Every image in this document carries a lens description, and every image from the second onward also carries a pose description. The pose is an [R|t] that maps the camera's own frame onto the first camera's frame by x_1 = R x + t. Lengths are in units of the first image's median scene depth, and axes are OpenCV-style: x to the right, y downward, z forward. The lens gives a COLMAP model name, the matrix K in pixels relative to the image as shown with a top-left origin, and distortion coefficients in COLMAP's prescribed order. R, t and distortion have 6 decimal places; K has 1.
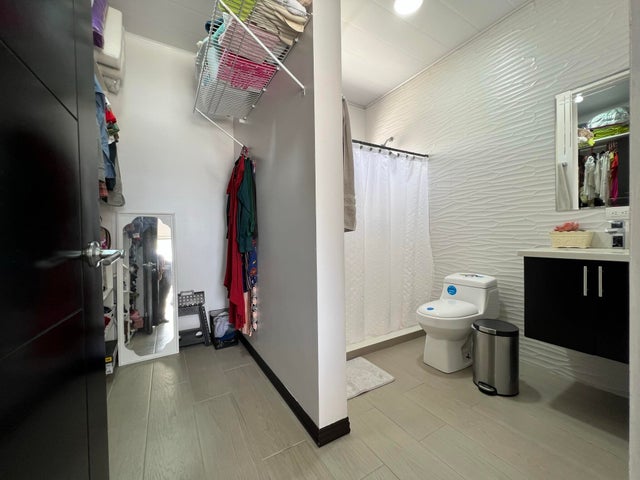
lens RADIAL K [[258.1, 0, 320.1], [0, 258.1, 239.8], [0, 0, 1]] dist [0.000588, 0.000582]
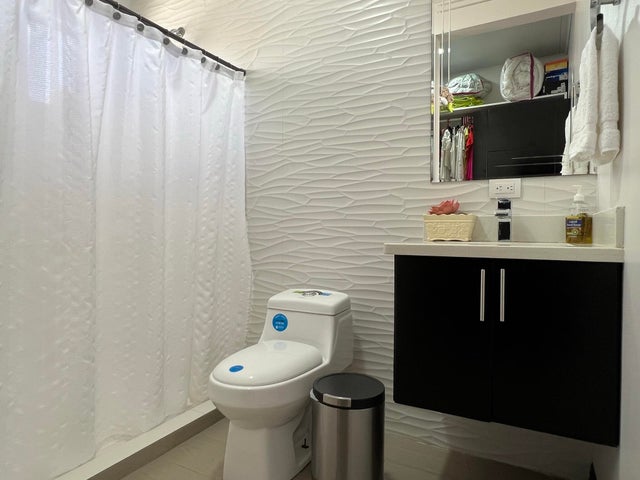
lens RADIAL K [[392.1, 0, 322.0], [0, 392.1, 236.0], [0, 0, 1]] dist [0.001699, 0.000944]
pose [[0.854745, 0.017428, 0.518755, 0.171381], [-0.012804, 0.999840, -0.012494, 0.027919], [-0.518890, 0.004037, 0.854832, 0.278432]]
